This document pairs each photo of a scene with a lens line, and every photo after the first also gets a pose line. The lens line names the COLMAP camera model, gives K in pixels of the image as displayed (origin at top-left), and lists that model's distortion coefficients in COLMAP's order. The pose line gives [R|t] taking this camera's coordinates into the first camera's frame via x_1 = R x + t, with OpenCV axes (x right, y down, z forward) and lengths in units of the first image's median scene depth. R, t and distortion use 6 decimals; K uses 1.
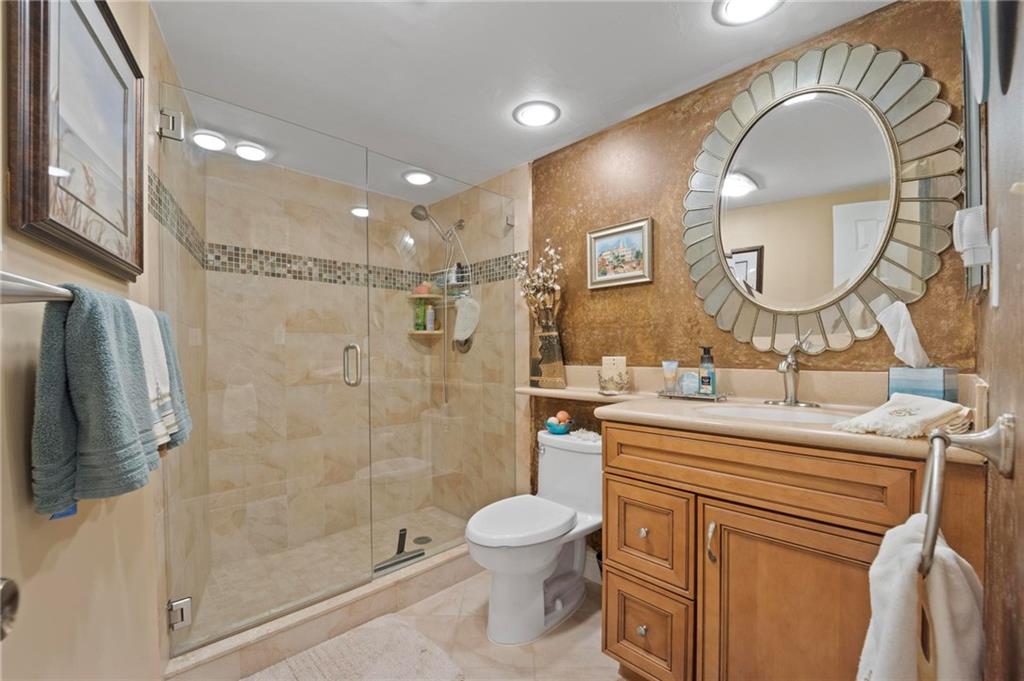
lens RADIAL K [[424.9, 0, 505.5], [0, 424.9, 348.4], [0, 0, 1]] dist [-0.002033, -0.010579]
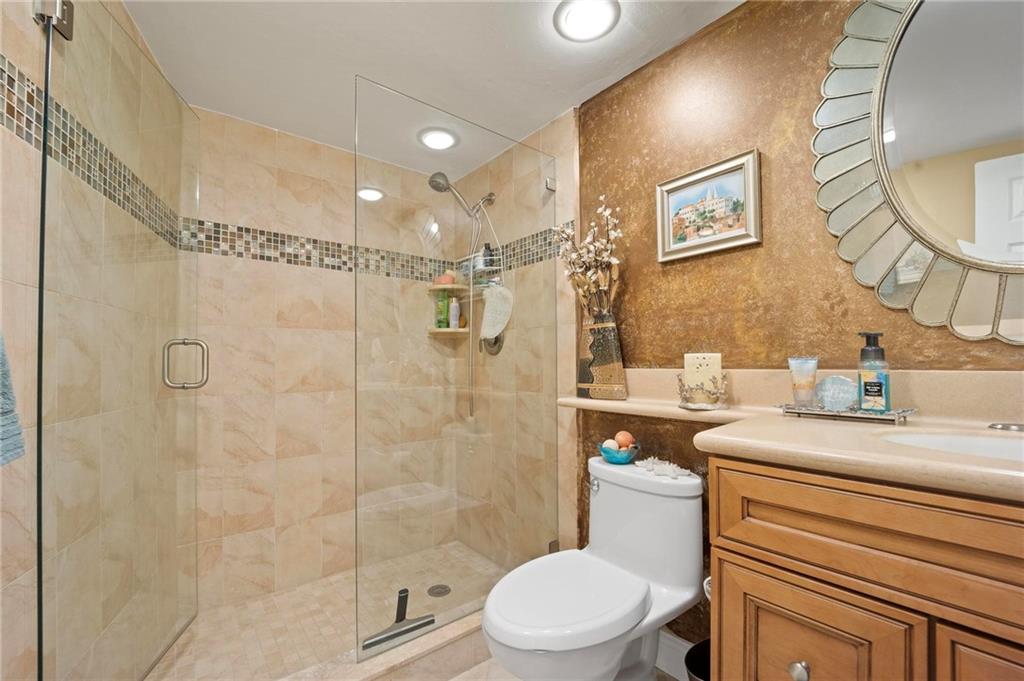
lens RADIAL K [[414.2, 0, 508.3], [0, 414.2, 346.9], [0, 0, 1]] dist [-0.002454, -0.010060]
pose [[0.995678, -0.000099, -0.092876, 0.004474], [-0.002953, 0.999460, -0.032721, 0.025662], [0.092829, 0.032854, 0.995140, 0.253914]]
